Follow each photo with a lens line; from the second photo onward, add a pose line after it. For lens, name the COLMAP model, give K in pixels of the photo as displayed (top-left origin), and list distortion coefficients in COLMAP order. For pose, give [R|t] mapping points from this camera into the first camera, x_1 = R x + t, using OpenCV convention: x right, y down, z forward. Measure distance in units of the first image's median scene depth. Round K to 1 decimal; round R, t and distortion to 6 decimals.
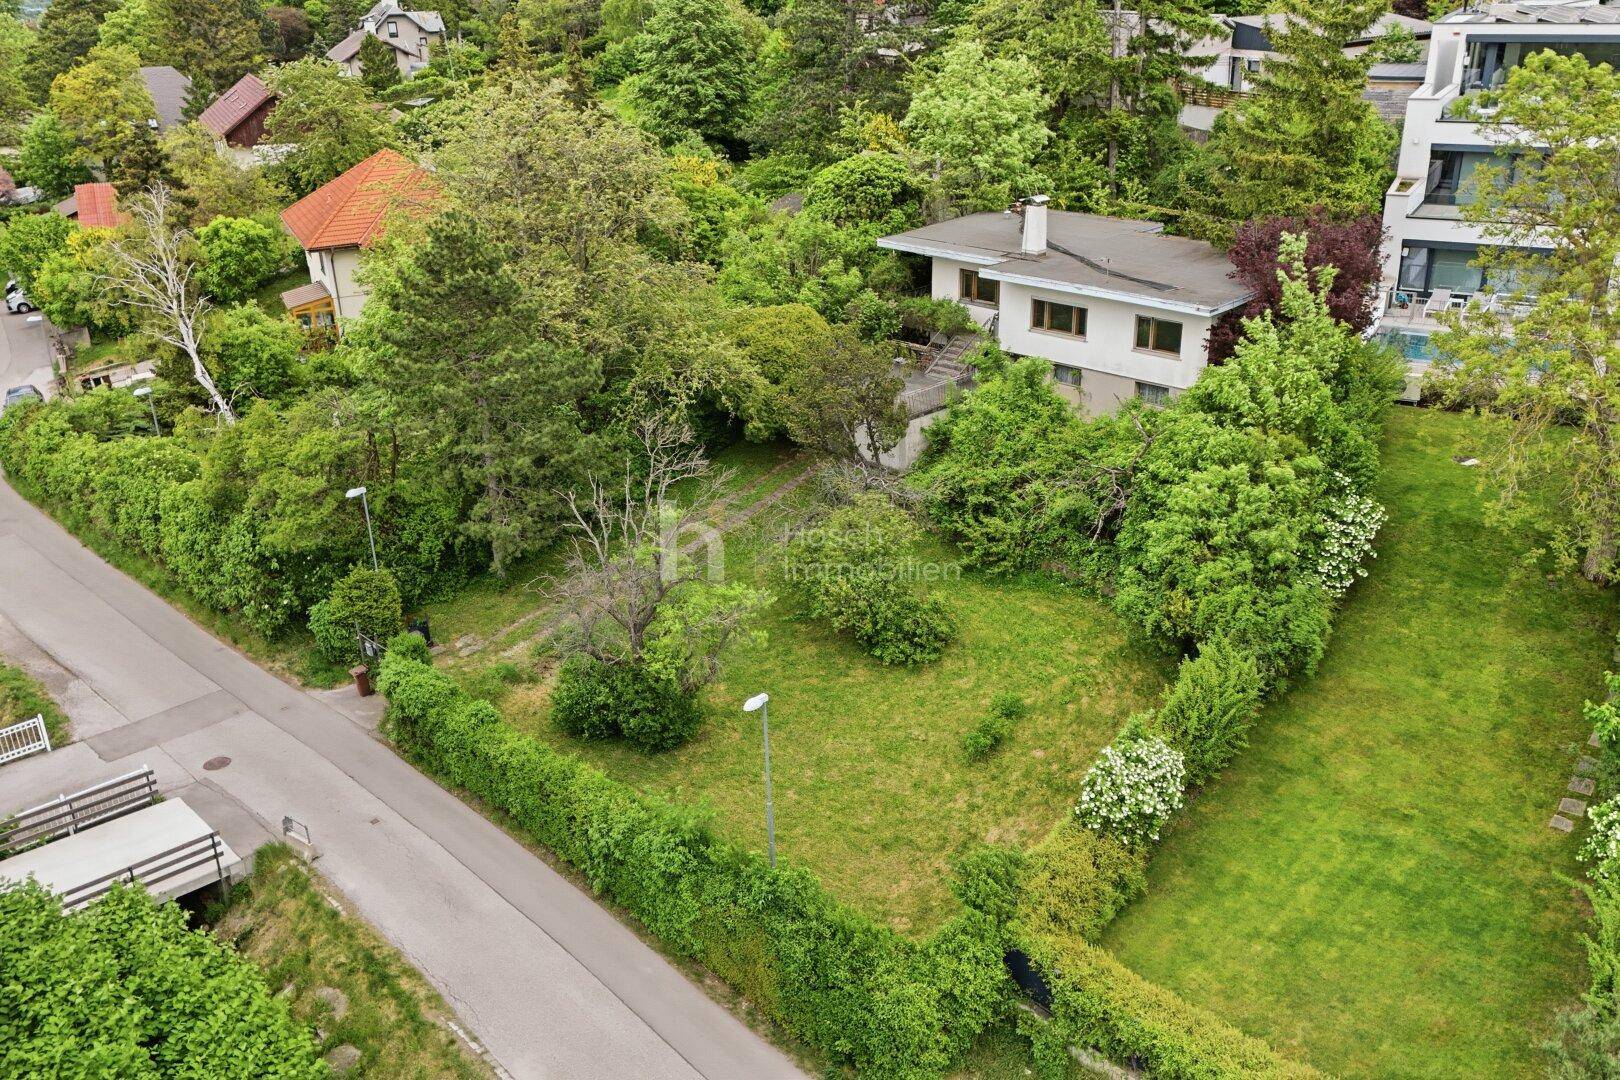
lens RADIAL K [[1445.4, 0, 798.3], [0, 1445.4, 542.8], [0, 0, 1]] dist [0.050659, -0.017724]
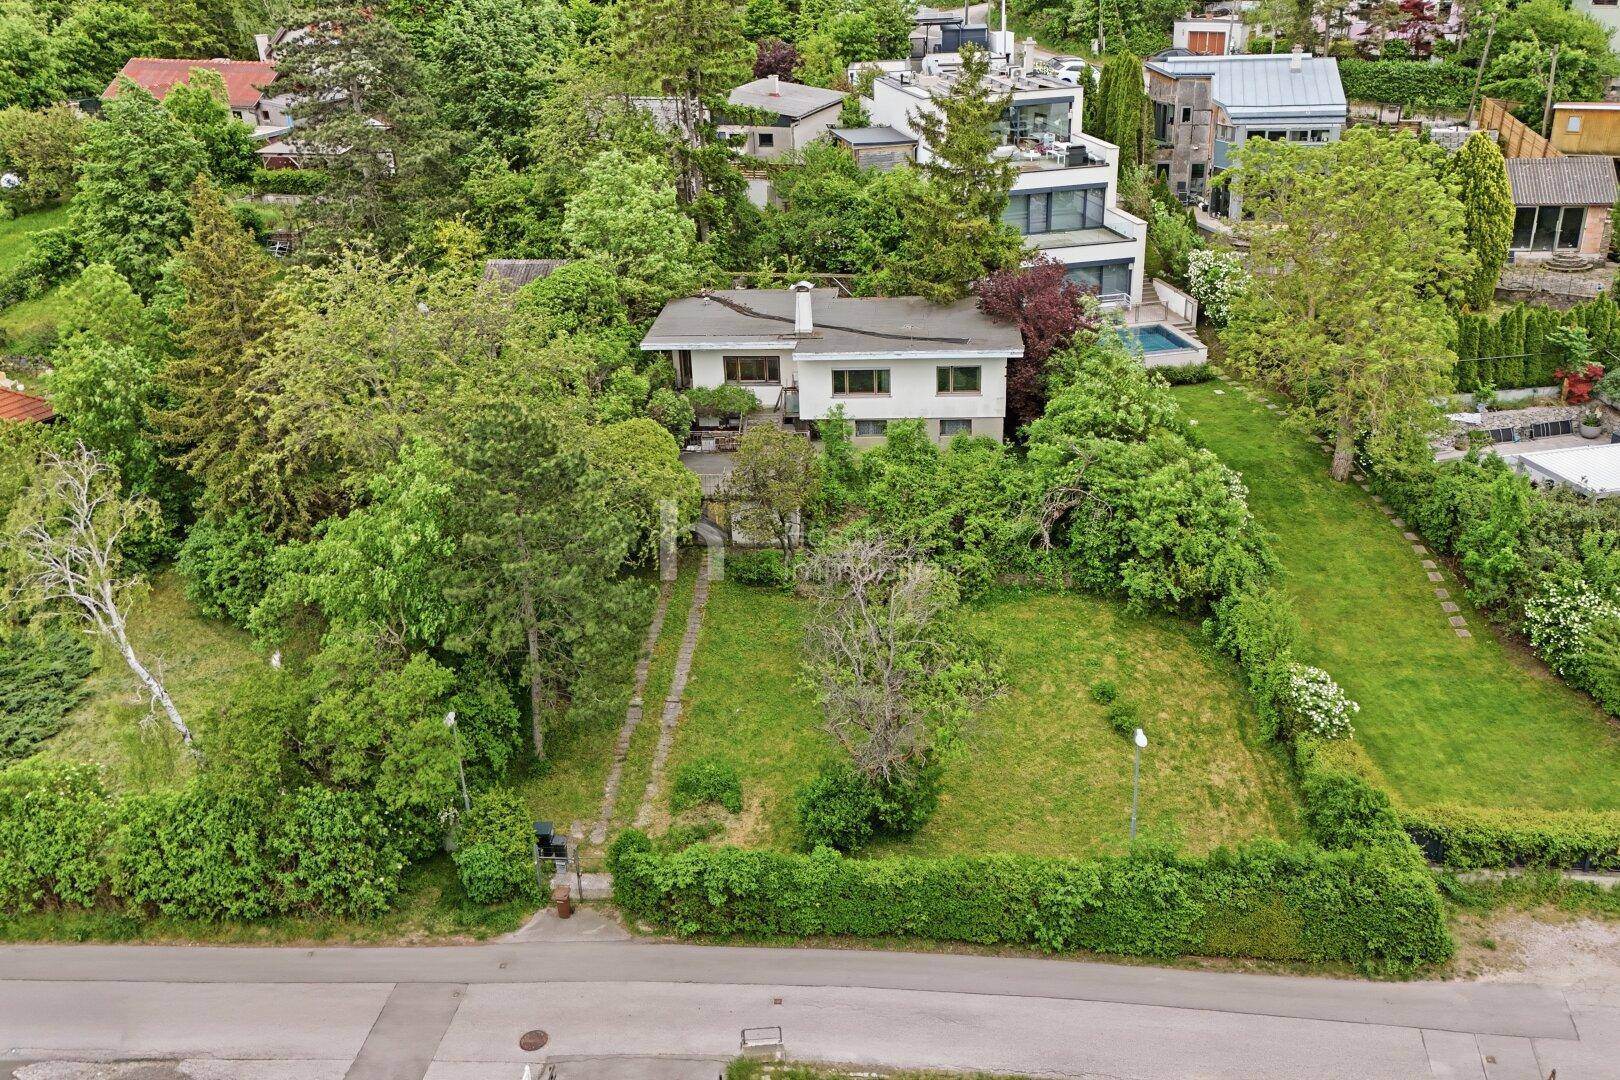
lens RADIAL K [[1445.4, 0, 798.3], [0, 1445.4, 542.8], [0, 0, 1]] dist [0.050659, -0.017724]
pose [[0.760132, -0.262999, 0.594164, -0.614394], [0.270753, 0.959458, 0.078309, -0.143670], [-0.590671, 0.101347, 0.800523, 0.123925]]
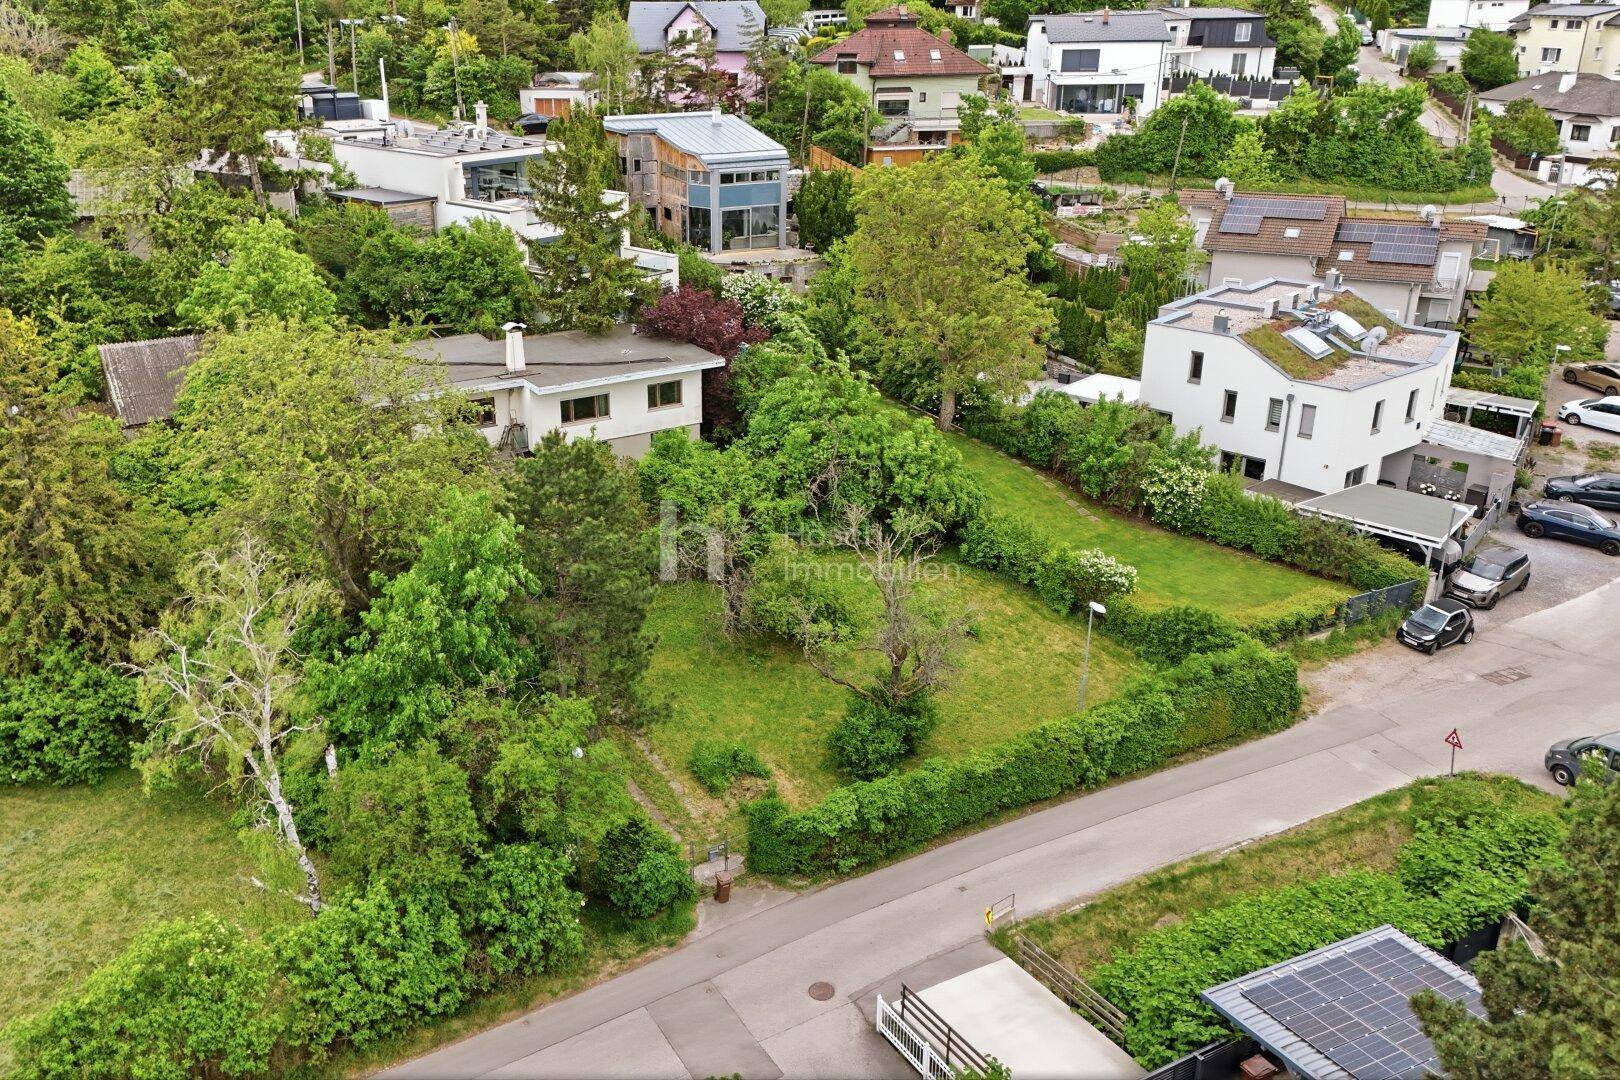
lens RADIAL K [[1425.0, 0, 725.7], [0, 1425.0, 539.5], [0, 0, 1]] dist [0.075934, -0.071479]
pose [[0.237090, -0.334081, 0.912238, -1.001832], [0.383015, 0.895097, 0.228259, -0.305058], [-0.892798, 0.295283, 0.340176, 0.540871]]
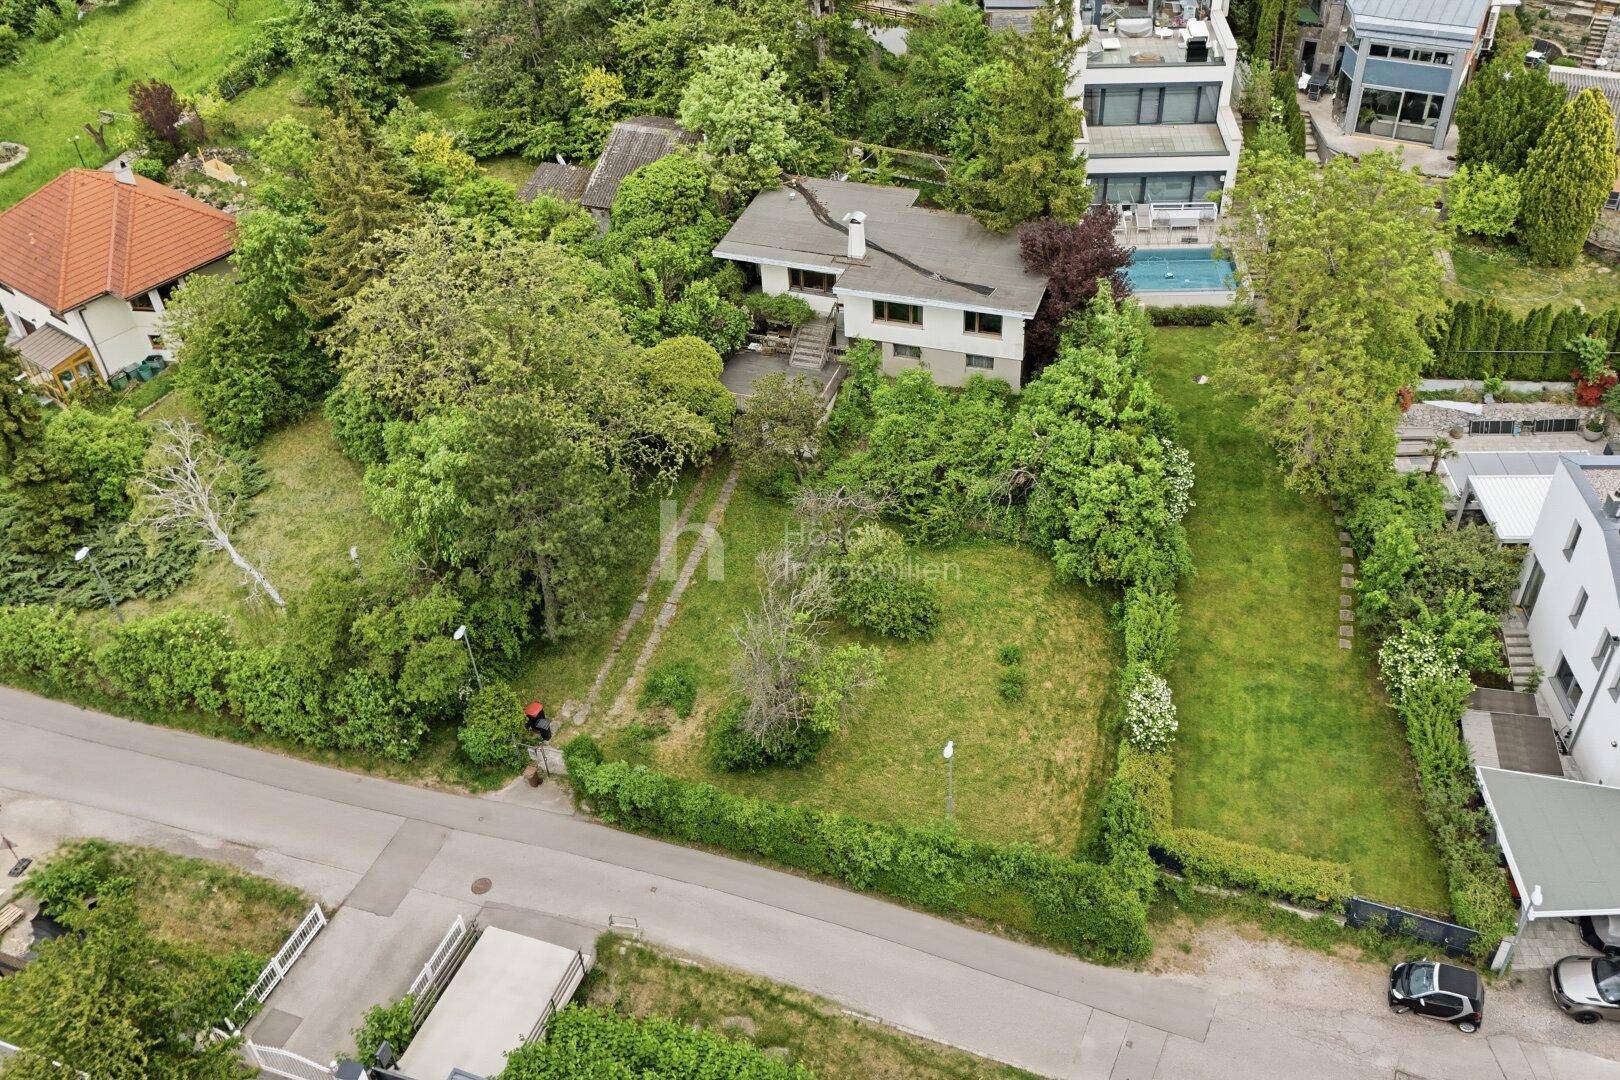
lens RADIAL K [[1454.4, 0, 857.5], [0, 1454.4, 547.8], [0, 0, 1]] dist [0.136124, -0.272448]
pose [[0.884260, -0.295909, 0.361278, -0.408518], [0.187555, 0.933520, 0.305553, -0.386649], [-0.427676, -0.202429, 0.880974, -0.186793]]
